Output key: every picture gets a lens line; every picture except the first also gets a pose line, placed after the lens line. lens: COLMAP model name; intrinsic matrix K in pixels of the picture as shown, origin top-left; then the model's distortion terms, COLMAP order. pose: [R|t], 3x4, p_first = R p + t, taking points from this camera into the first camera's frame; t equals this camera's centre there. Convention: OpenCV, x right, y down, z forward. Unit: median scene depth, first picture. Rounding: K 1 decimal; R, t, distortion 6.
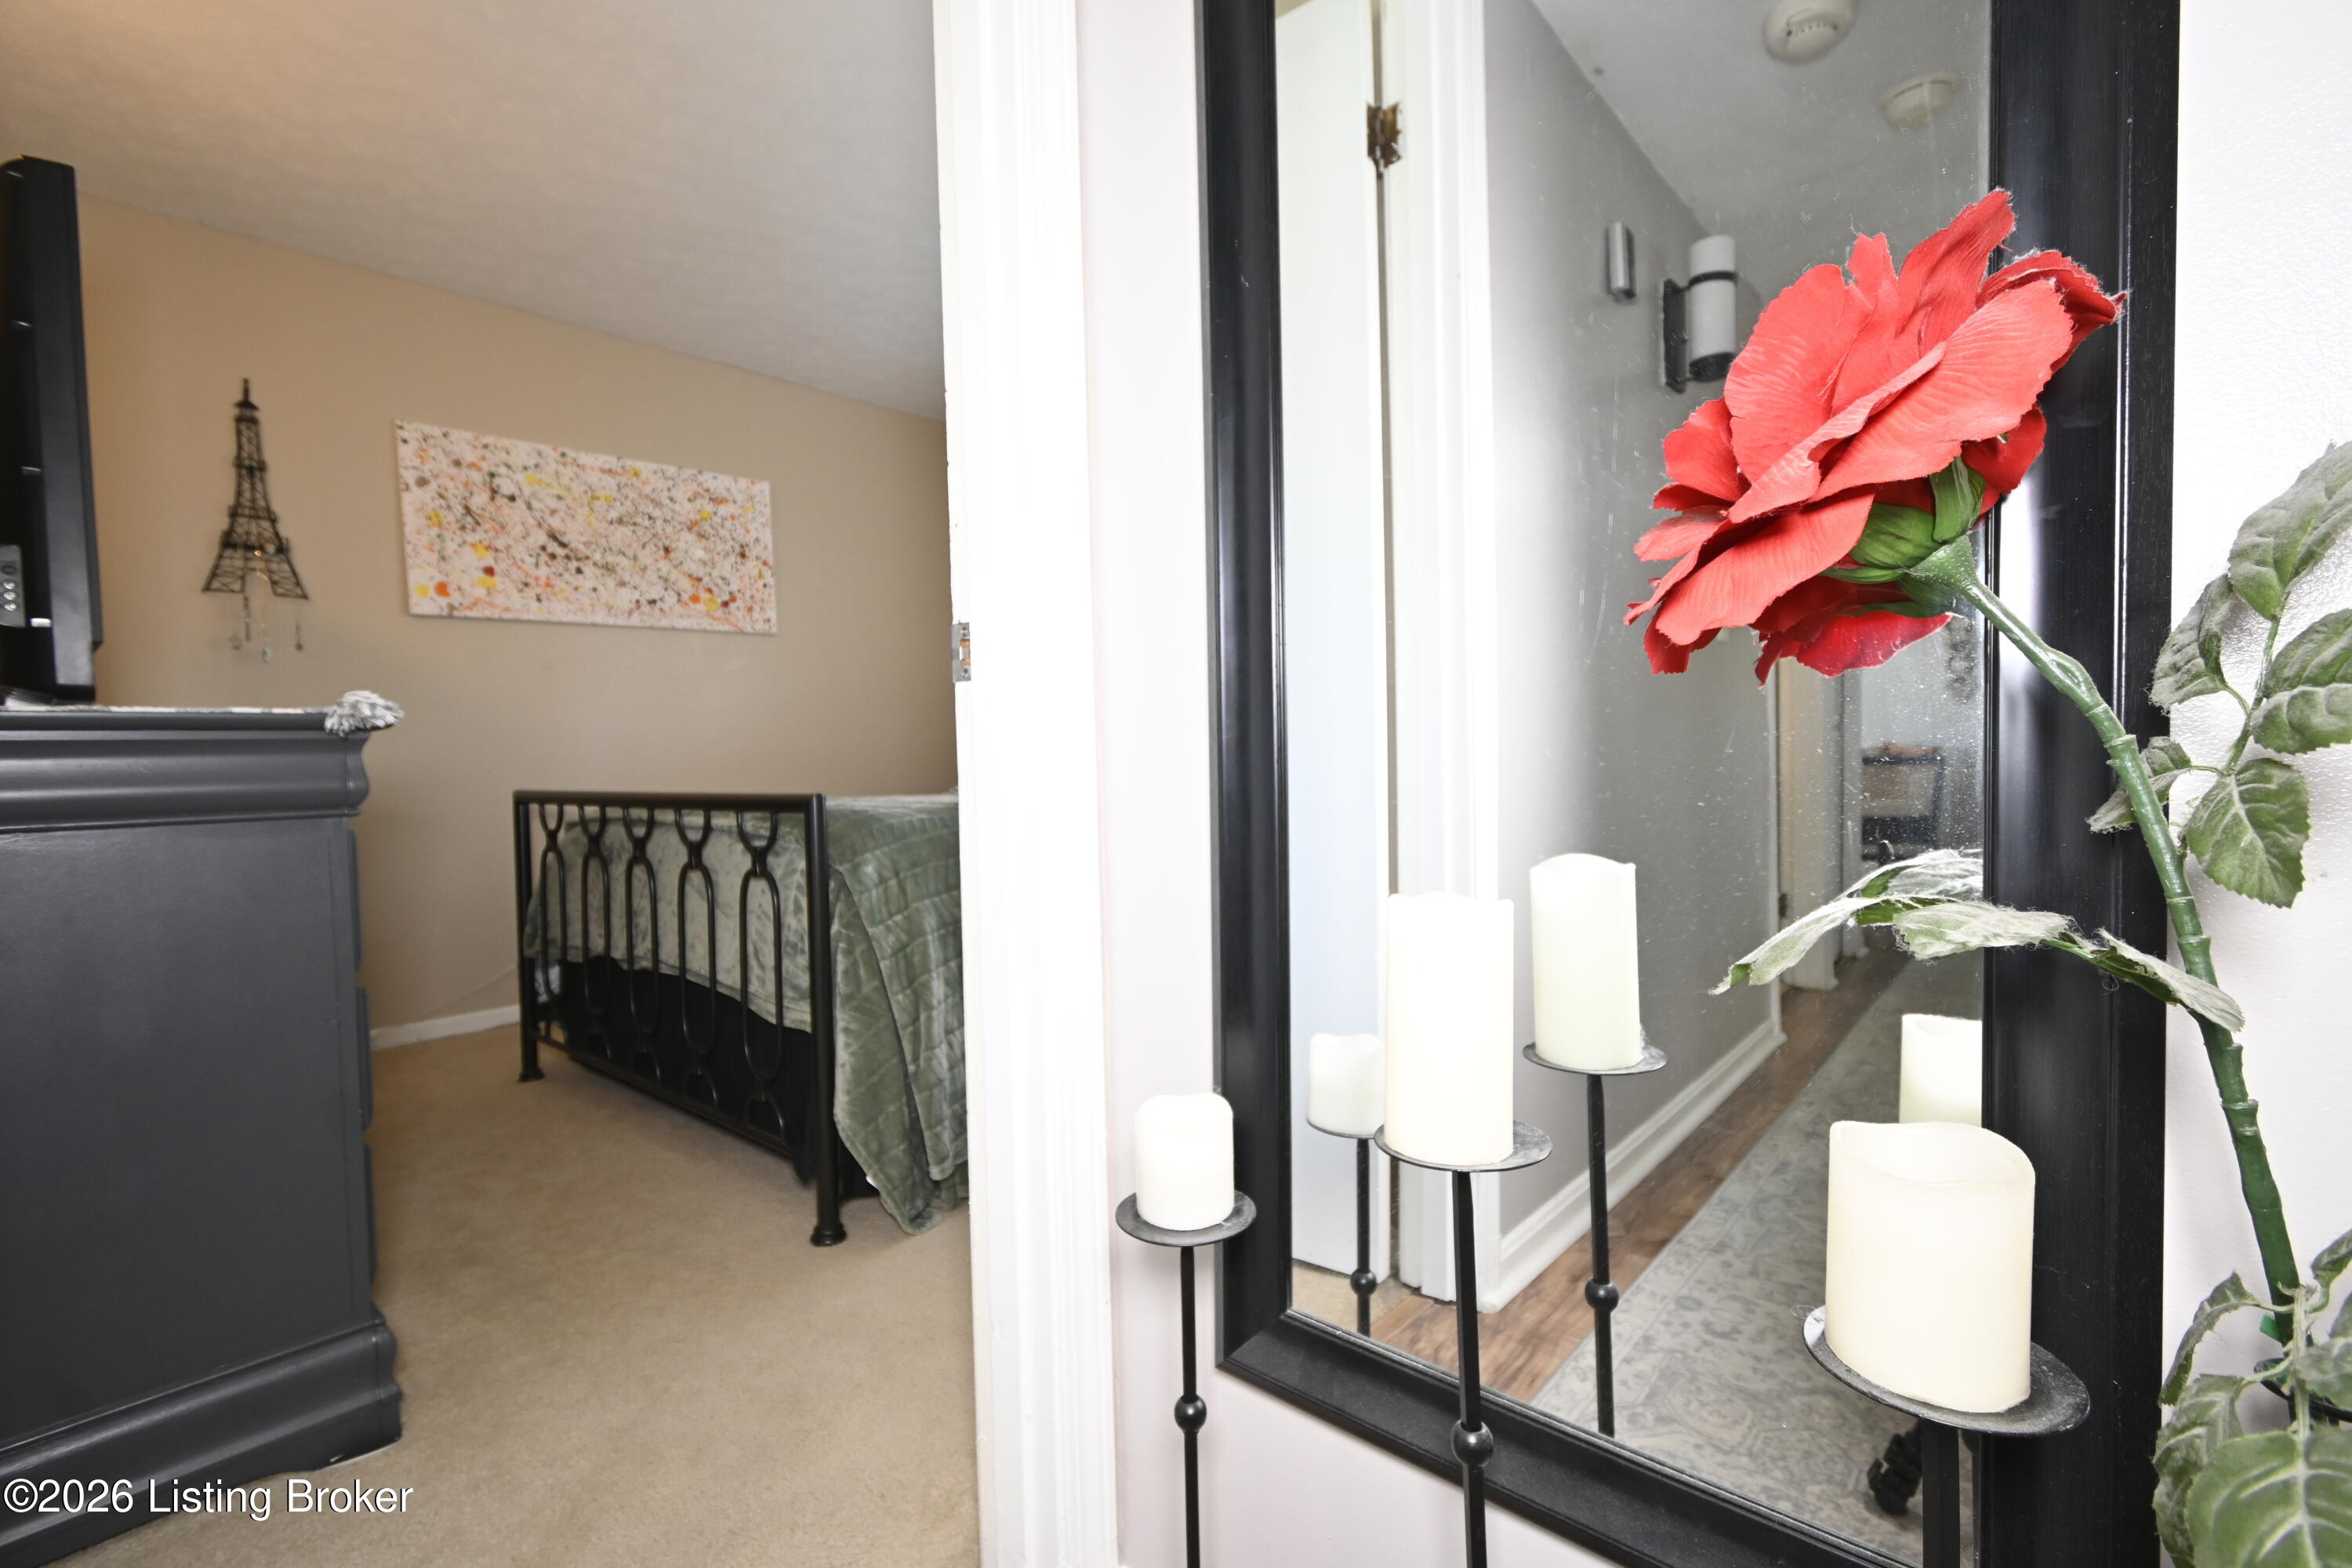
lens RADIAL K [[1044.6, 0, 1187.8], [0, 1044.6, 782.8], [0, 0, 1]] dist [0.001486, -0.001179]
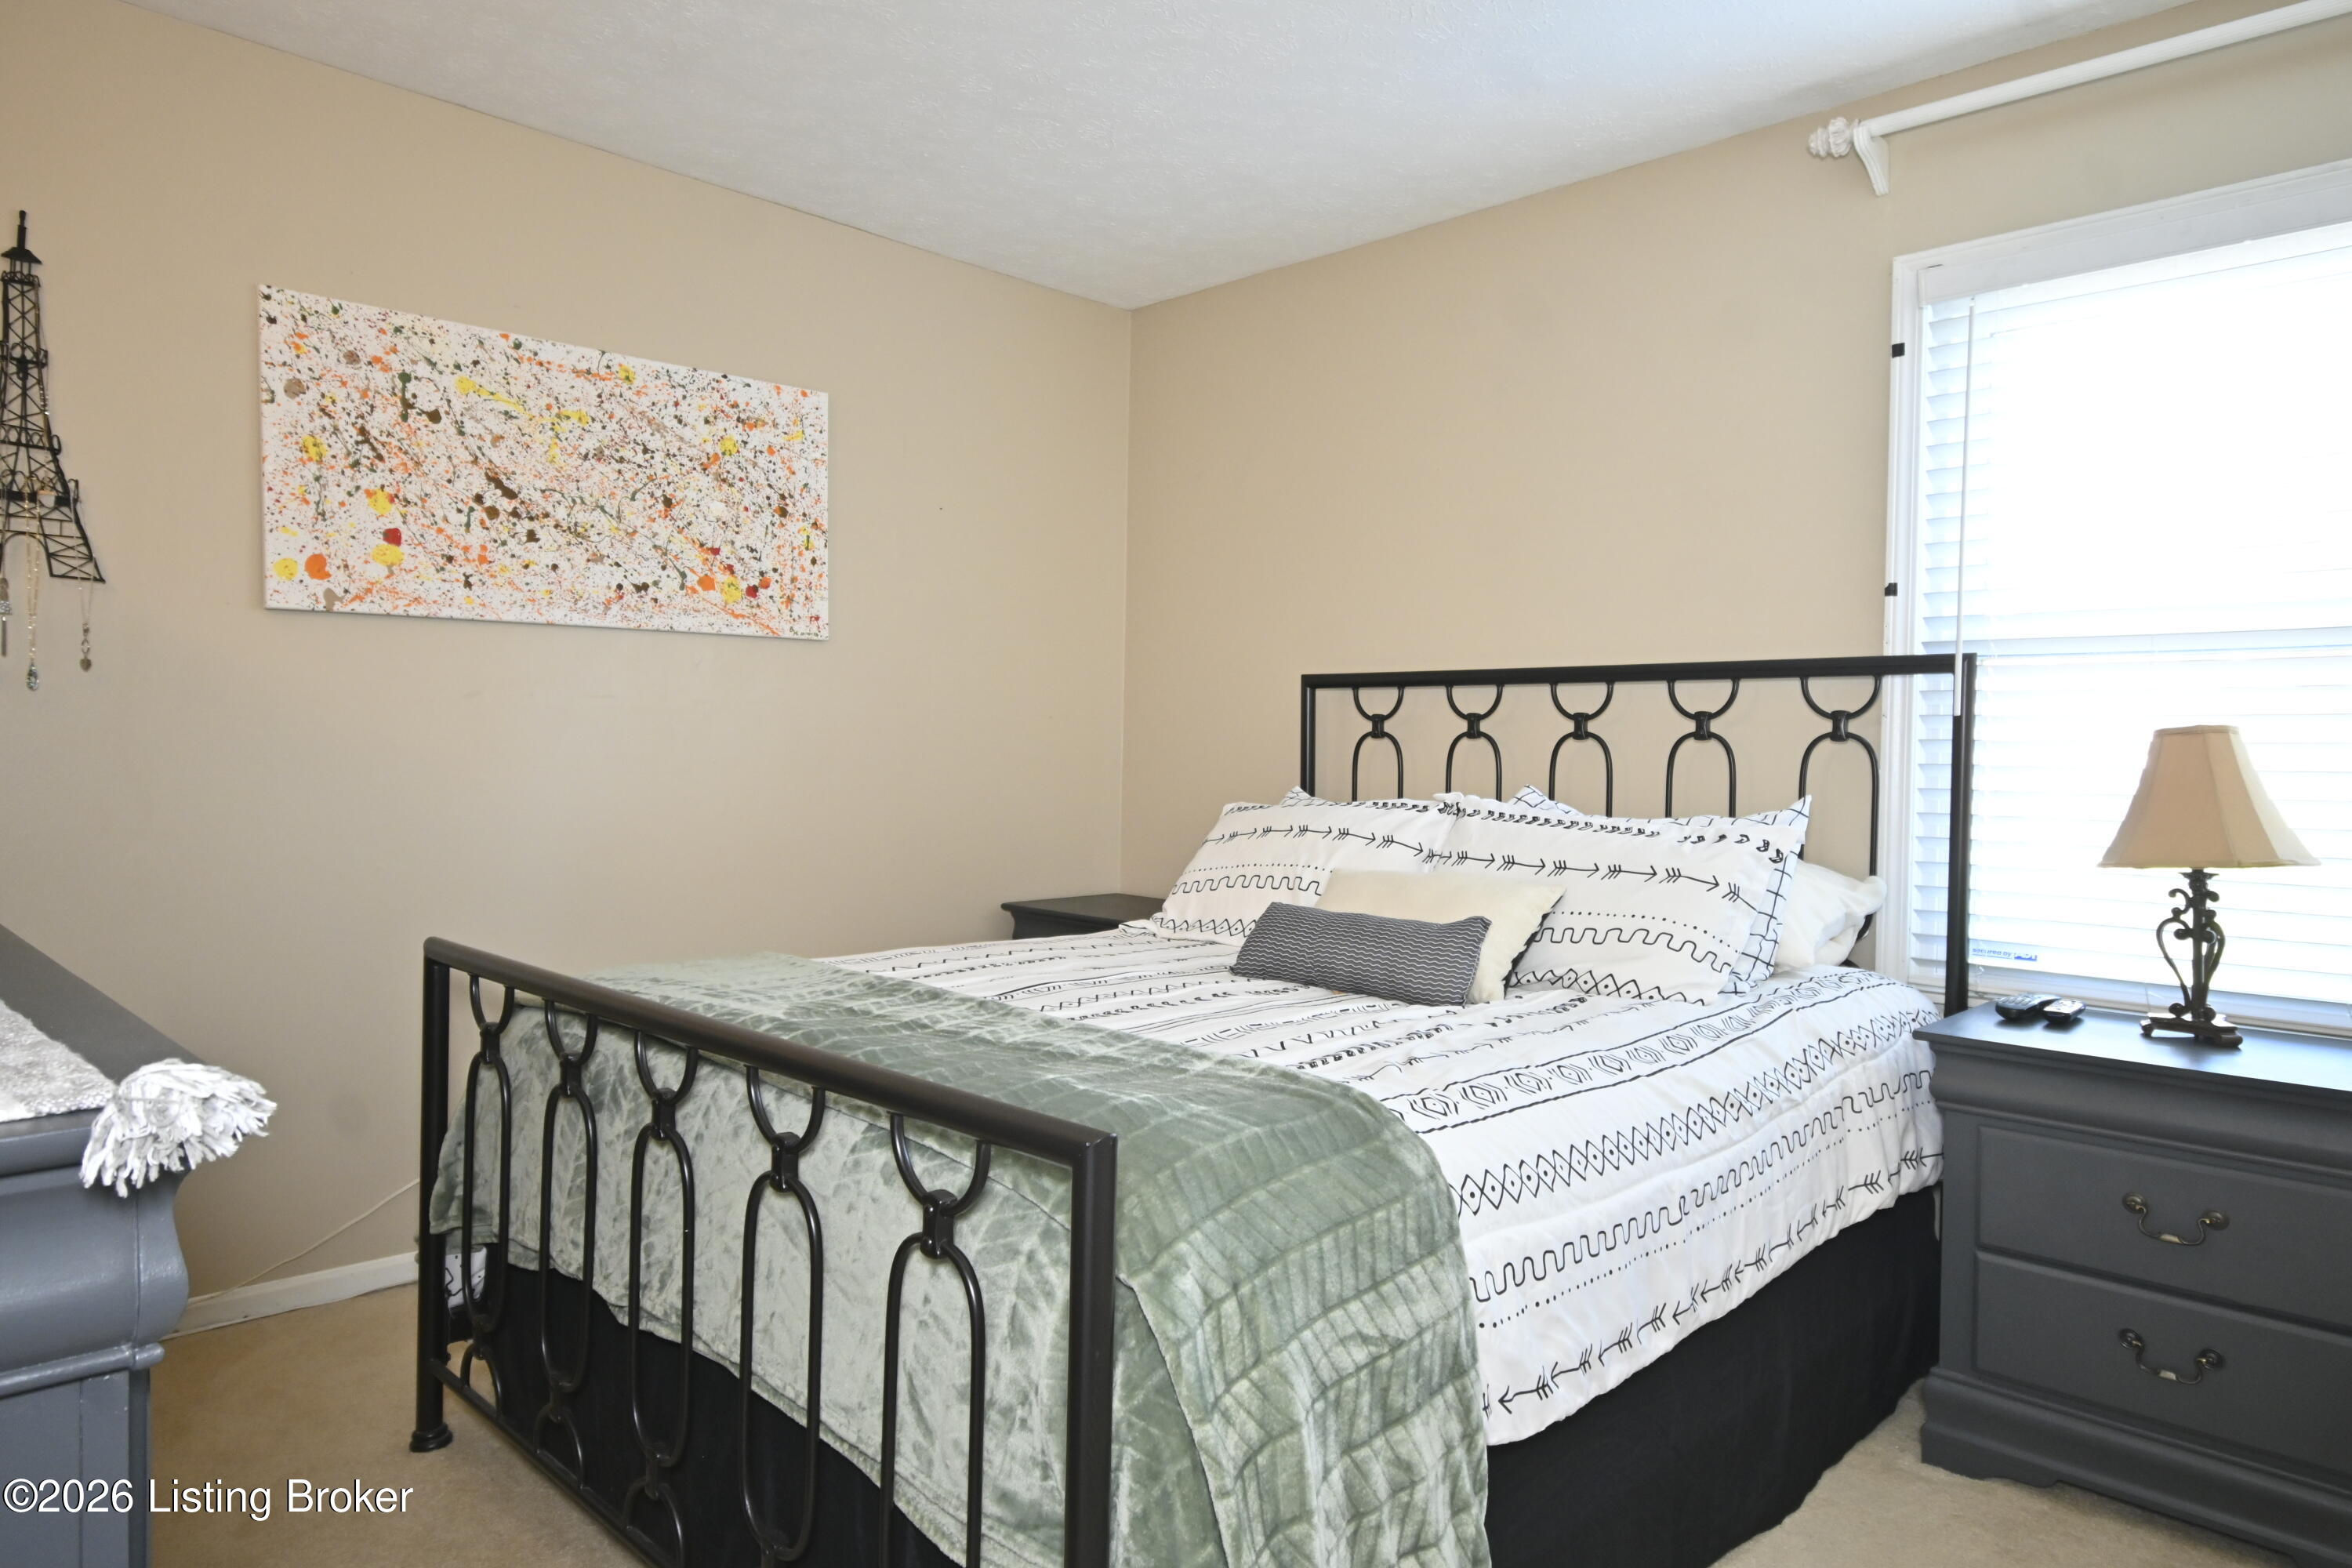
lens RADIAL K [[1453.5, 0, 1169.4], [0, 1453.5, 780.9], [0, 0, 1]] dist [-0.006941, 0.004722]
pose [[0.996587, 0.046598, -0.068133, -0.163934], [-0.046982, 0.998888, -0.004037, -0.082021], [0.067869, 0.007224, 0.997668, 0.203468]]
